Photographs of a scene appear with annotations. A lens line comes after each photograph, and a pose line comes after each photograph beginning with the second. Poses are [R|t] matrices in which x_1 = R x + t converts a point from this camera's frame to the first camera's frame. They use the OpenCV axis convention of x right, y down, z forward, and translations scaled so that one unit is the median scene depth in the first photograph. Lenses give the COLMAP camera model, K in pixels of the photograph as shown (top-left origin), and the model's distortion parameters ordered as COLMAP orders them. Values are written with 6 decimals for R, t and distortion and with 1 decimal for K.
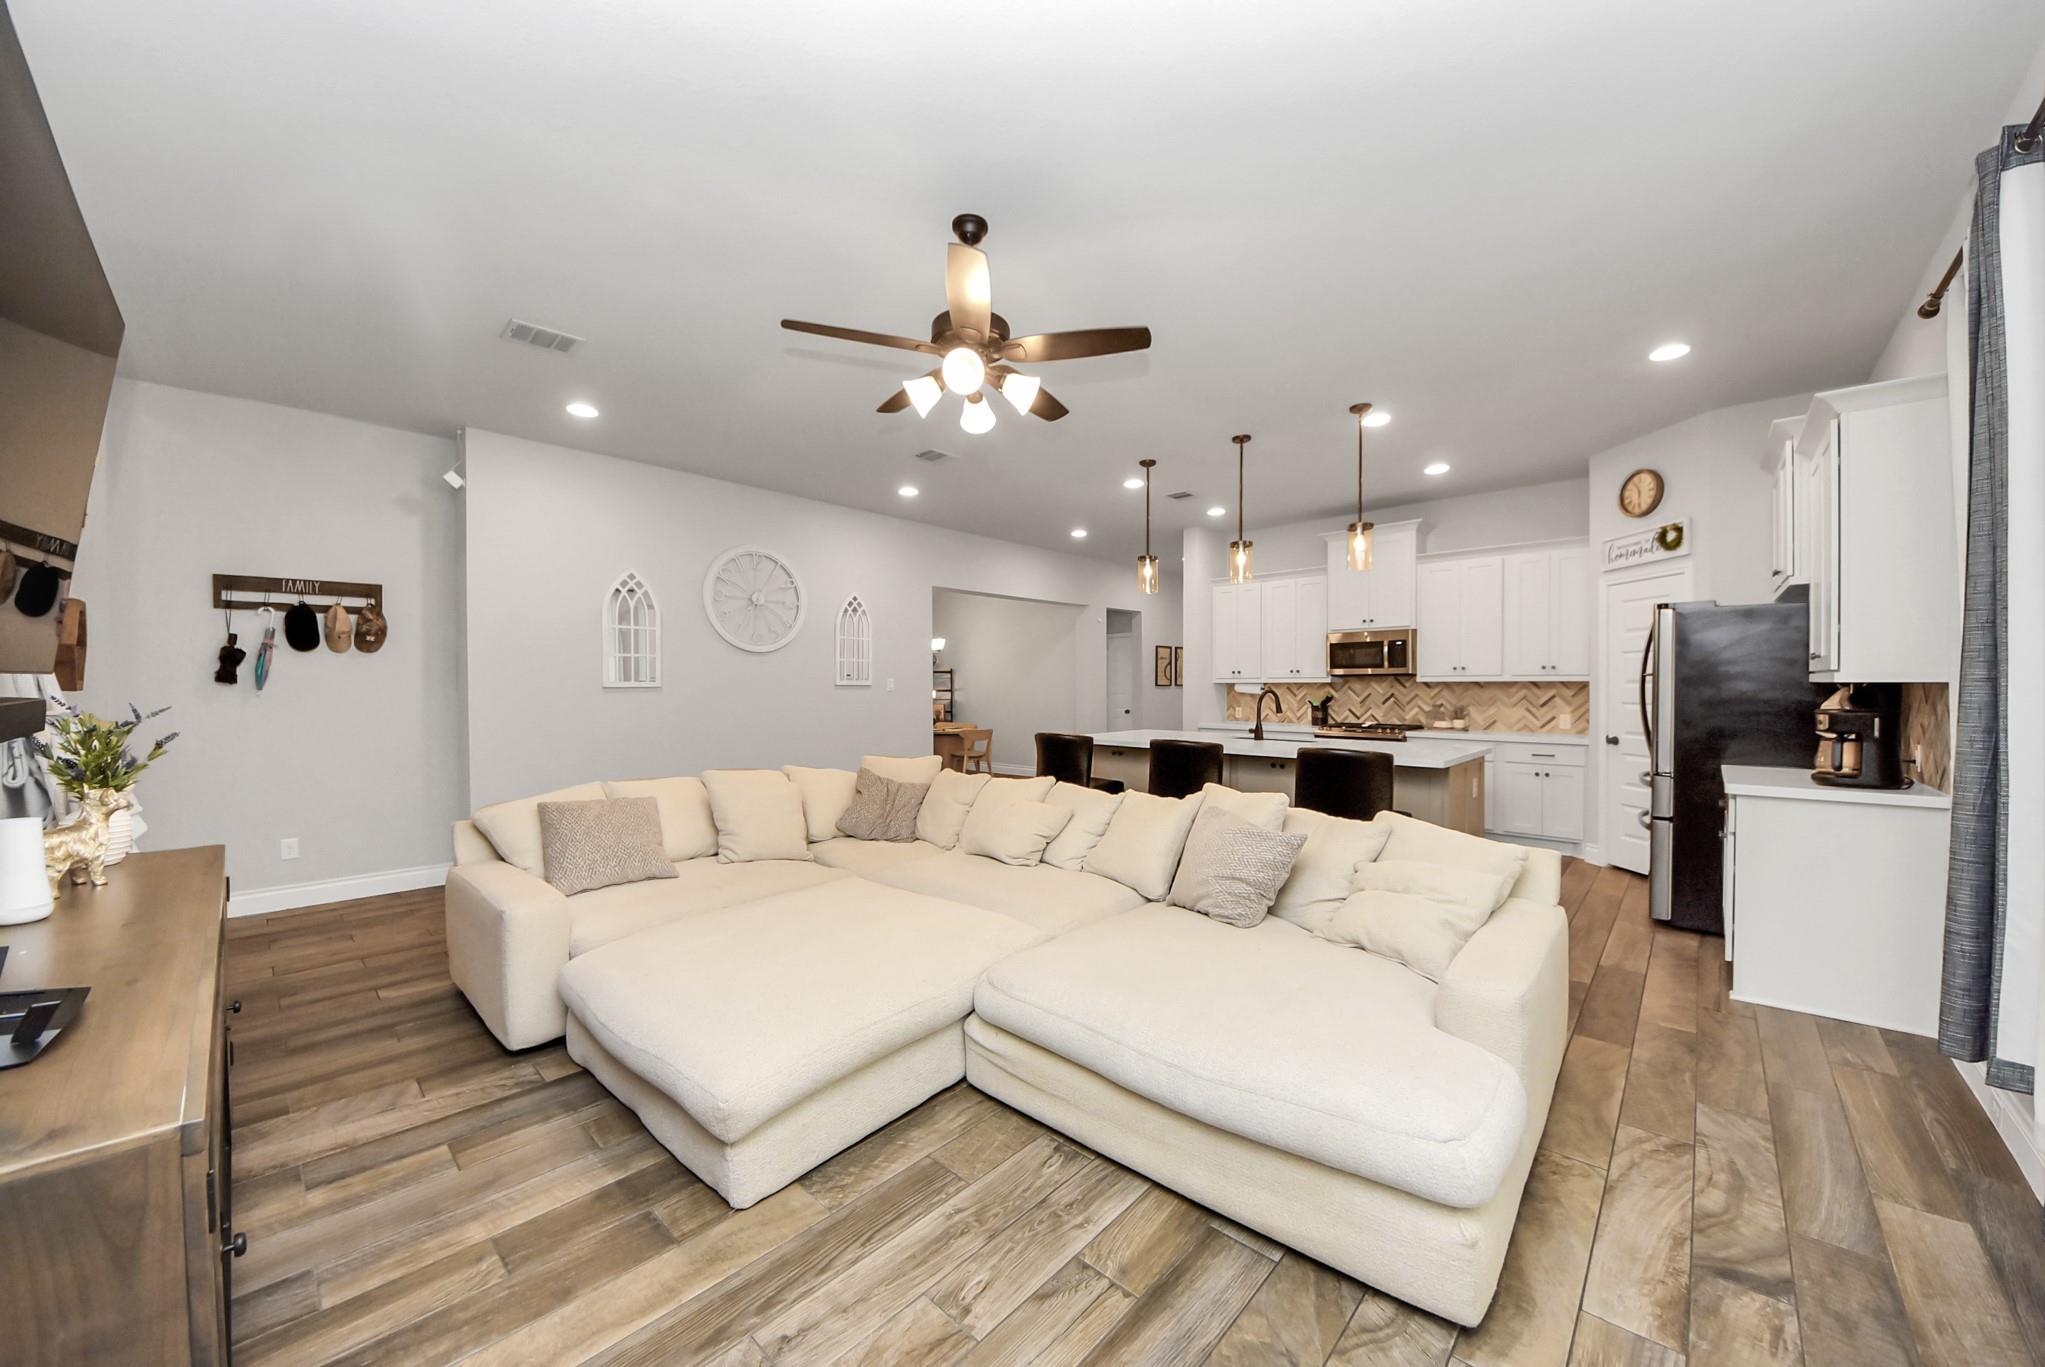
lens RADIAL K [[736.5, 0, 1017.0], [0, 736.5, 687.3], [0, 0, 1]] dist [0.000790, -0.006132]
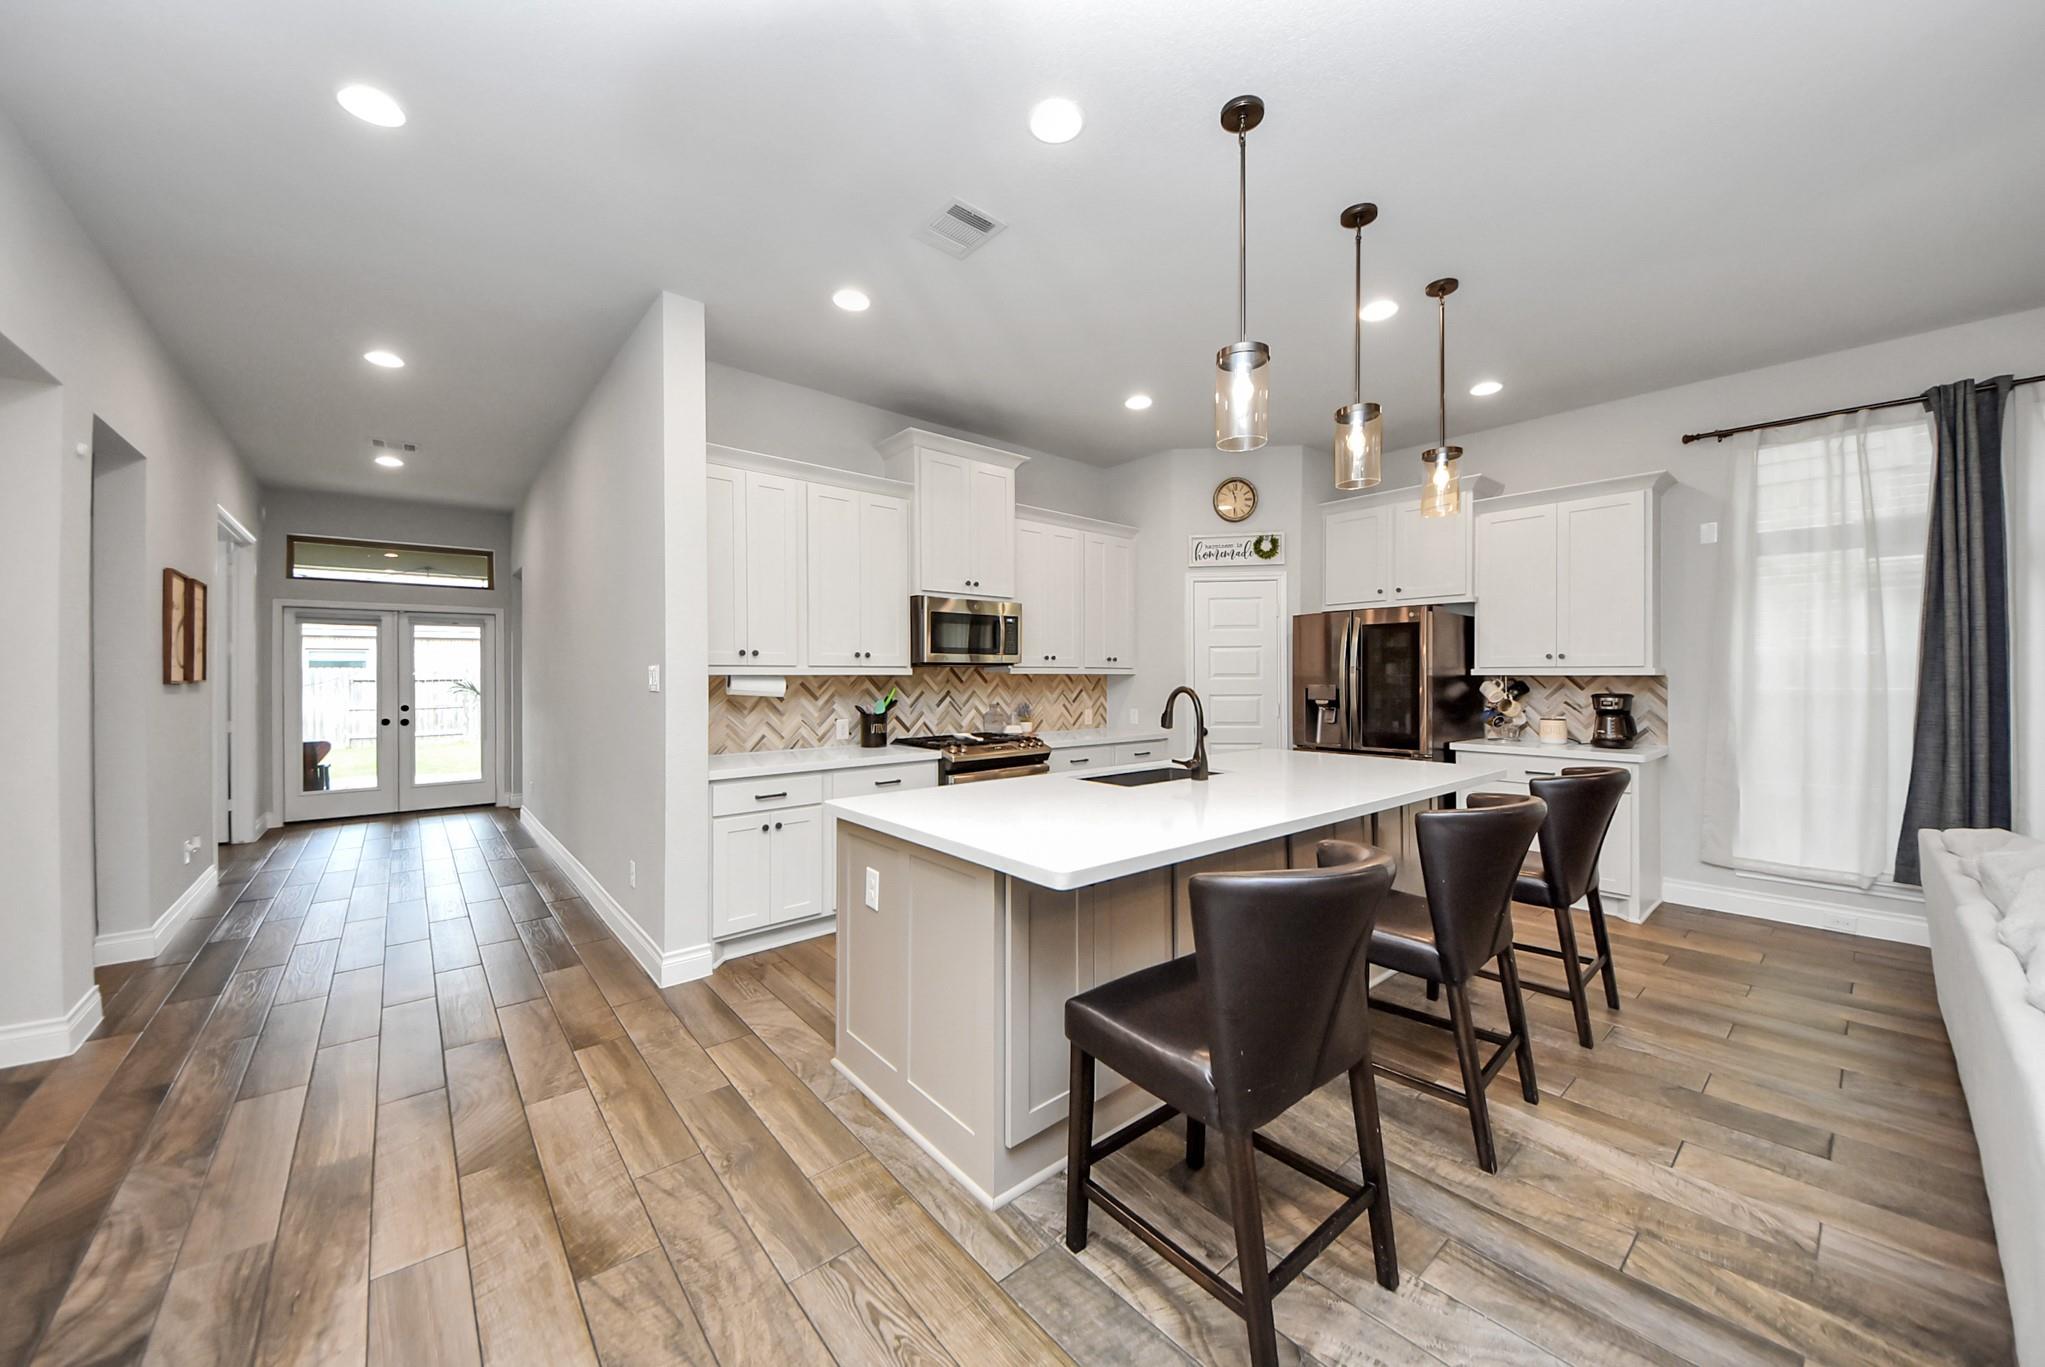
lens RADIAL K [[736.5, 0, 1037.6], [0, 736.5, 664.5], [0, 0, 1]] dist [0.000790, -0.006132]
pose [[0.118440, 0.016913, 0.992817, -0.210770], [0.006962, 0.999816, -0.017863, -0.004333], [-0.992937, 0.009028, 0.118300, 0.954856]]
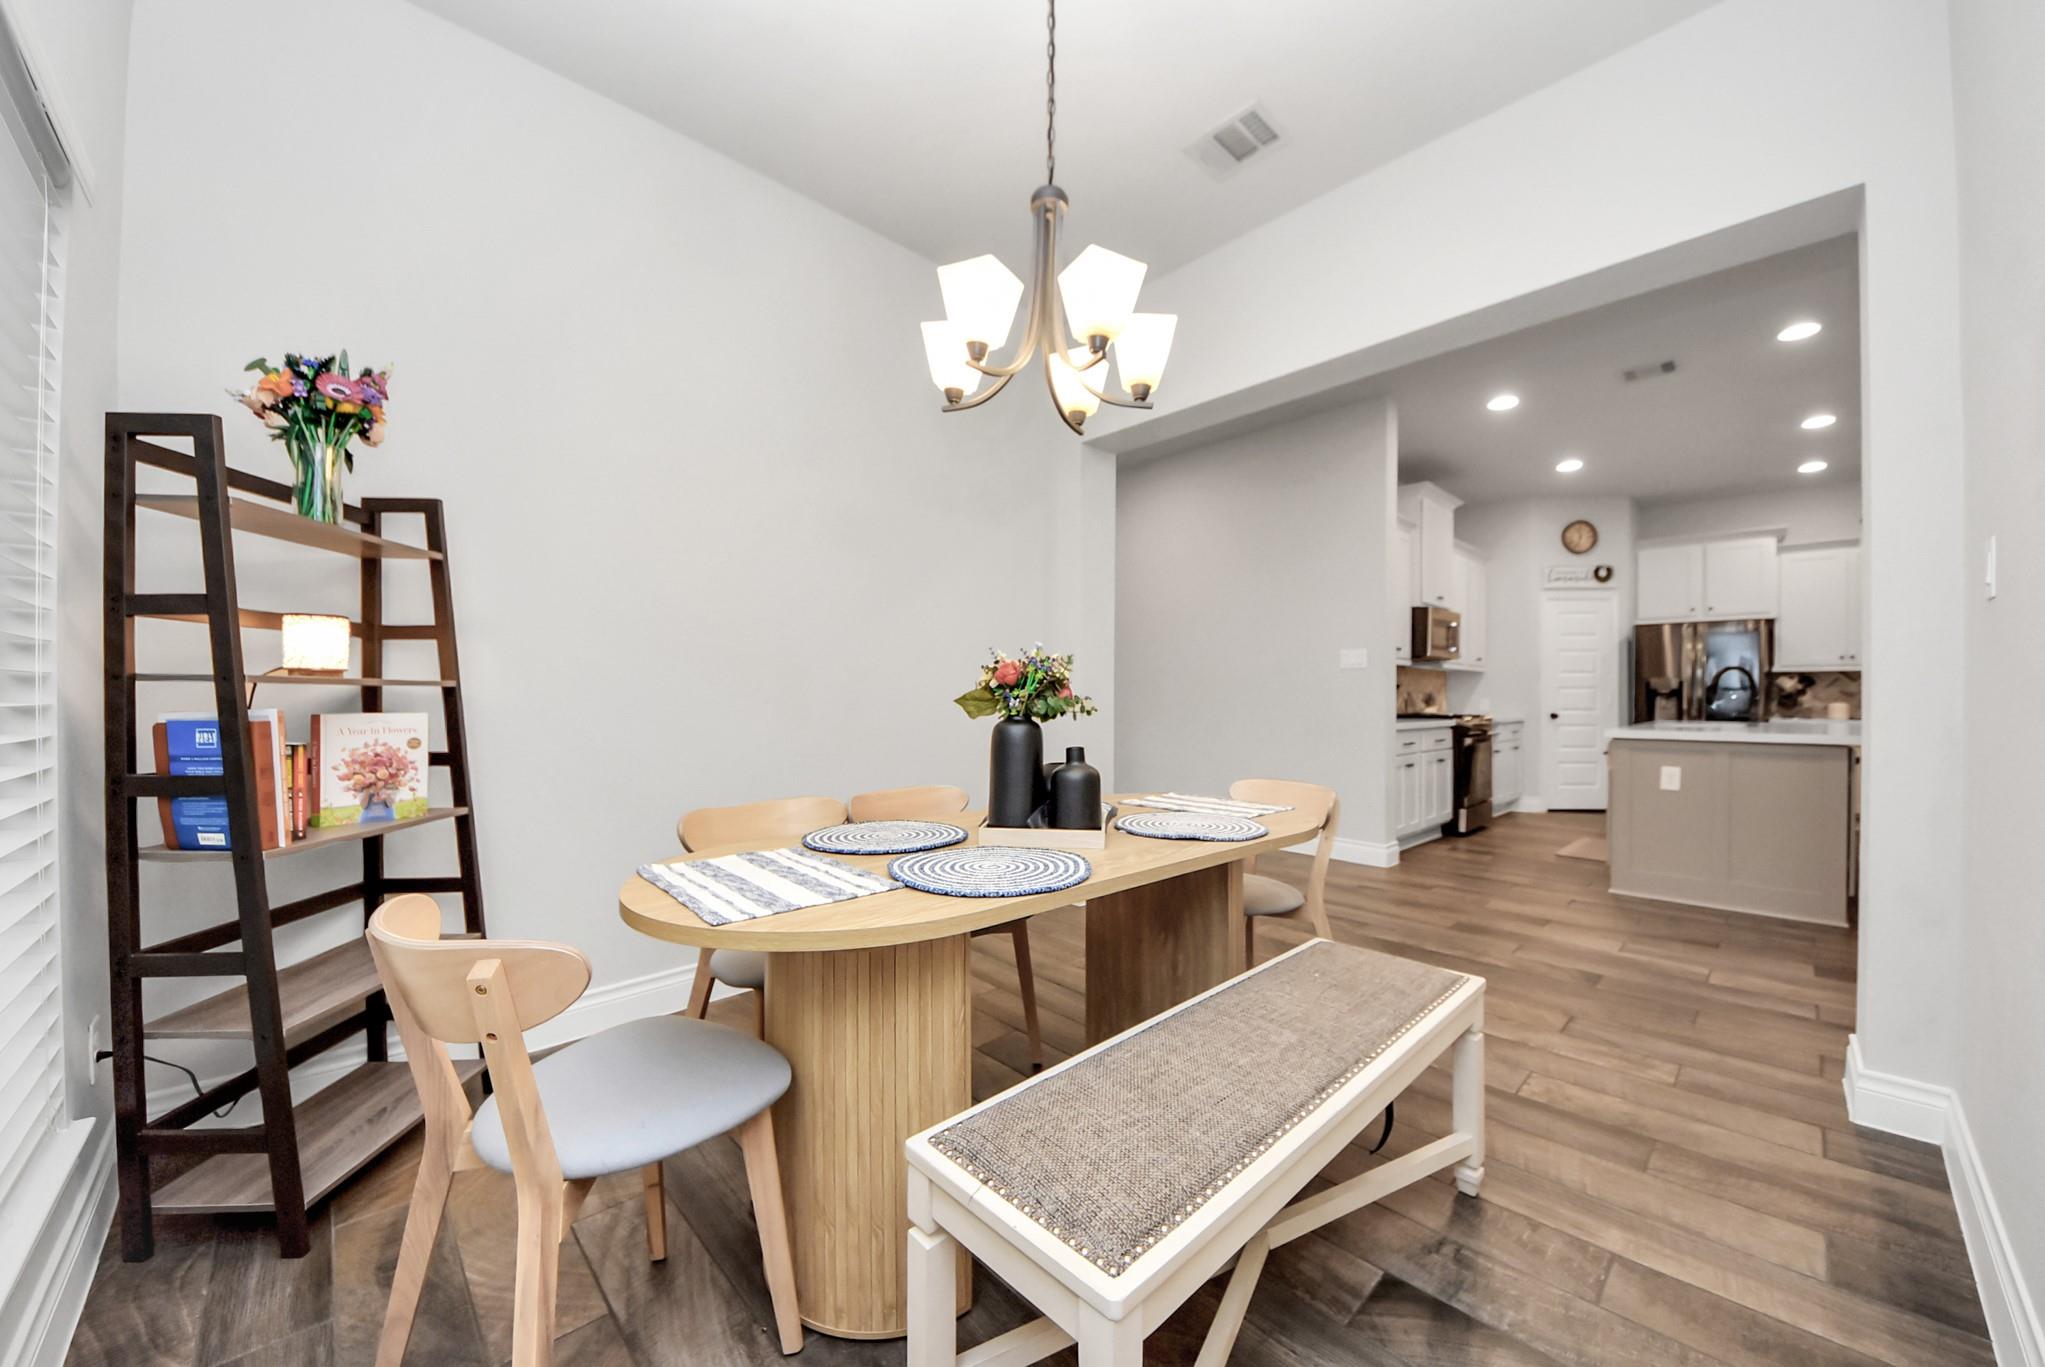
lens RADIAL K [[736.5, 0, 1005.5], [0, 736.5, 694.1], [0, 0, 1]] dist [0.000790, -0.006132]
pose [[0.101314, -0.002855, 0.994850, -0.556754], [0.002365, 0.999994, 0.002629, 0.025471], [-0.994852, 0.002086, 0.101320, 1.611153]]
